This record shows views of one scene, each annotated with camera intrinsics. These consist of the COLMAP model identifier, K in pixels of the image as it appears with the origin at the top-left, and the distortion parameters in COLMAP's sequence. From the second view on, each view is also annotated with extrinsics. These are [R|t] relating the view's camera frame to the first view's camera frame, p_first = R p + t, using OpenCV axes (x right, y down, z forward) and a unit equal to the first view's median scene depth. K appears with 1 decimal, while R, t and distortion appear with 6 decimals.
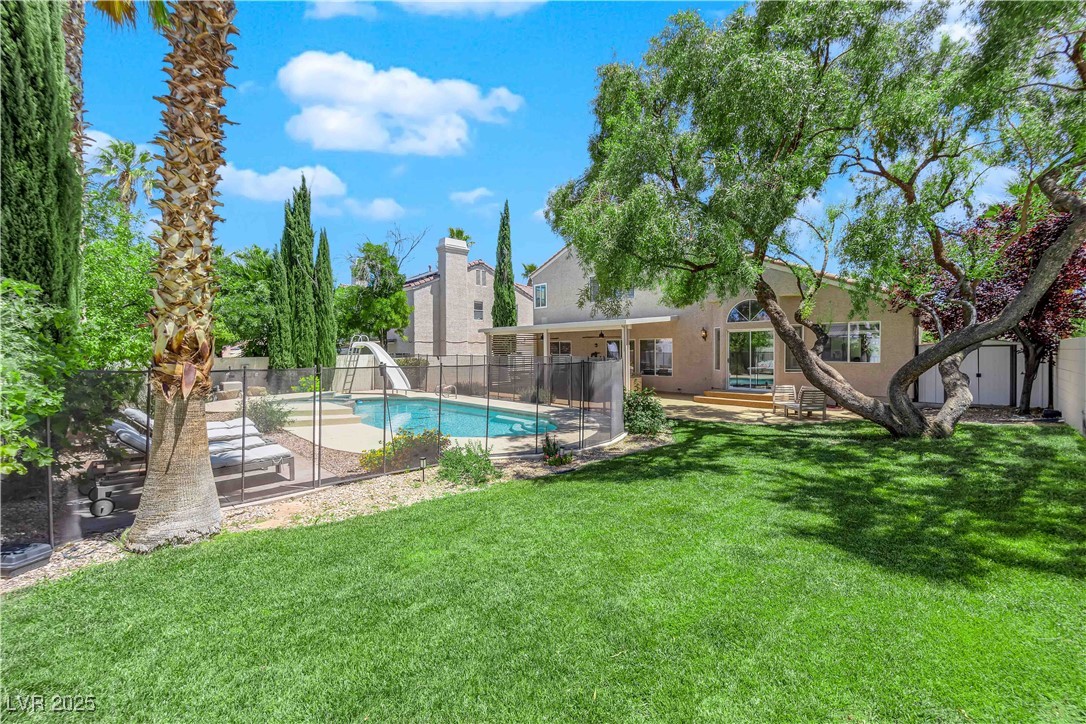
lens RADIAL K [[436.2, 0, 542.6], [0, 436.2, 358.4], [0, 0, 1]] dist [-0.005478, -0.005787]
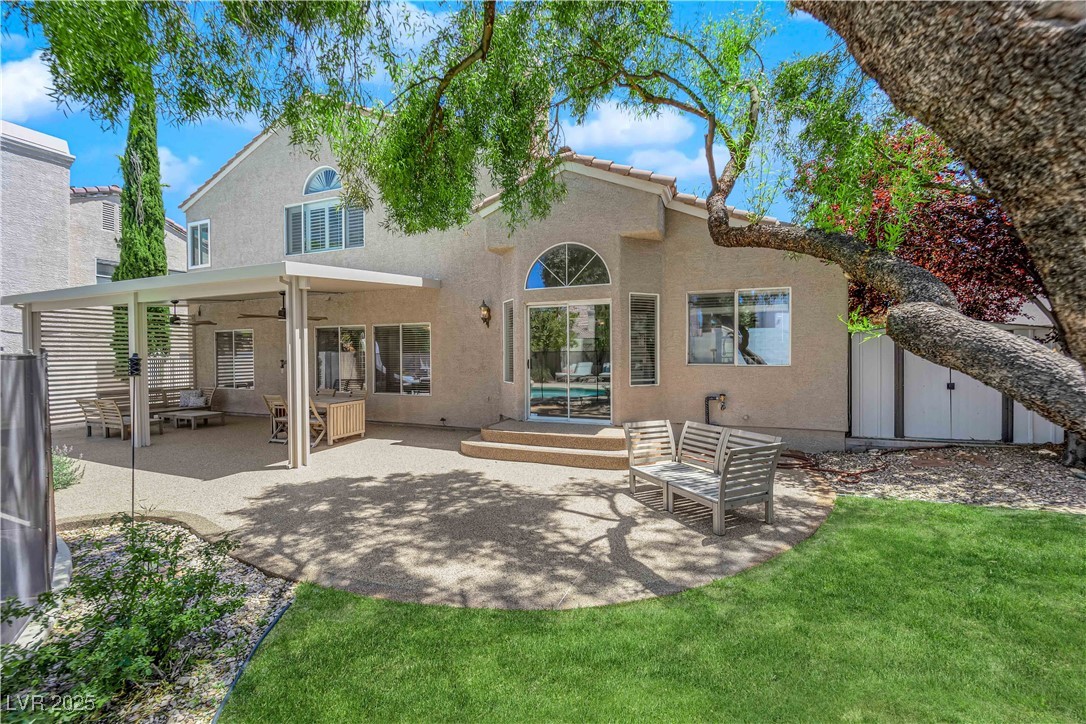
lens RADIAL K [[436.2, 0, 542.6], [0, 436.2, 358.4], [0, 0, 1]] dist [-0.005478, -0.005787]
pose [[0.908095, -0.010262, 0.418639, 0.207965], [0.011618, 0.999932, -0.000692, -0.000918], [-0.418603, 0.005492, 0.908153, 0.484592]]
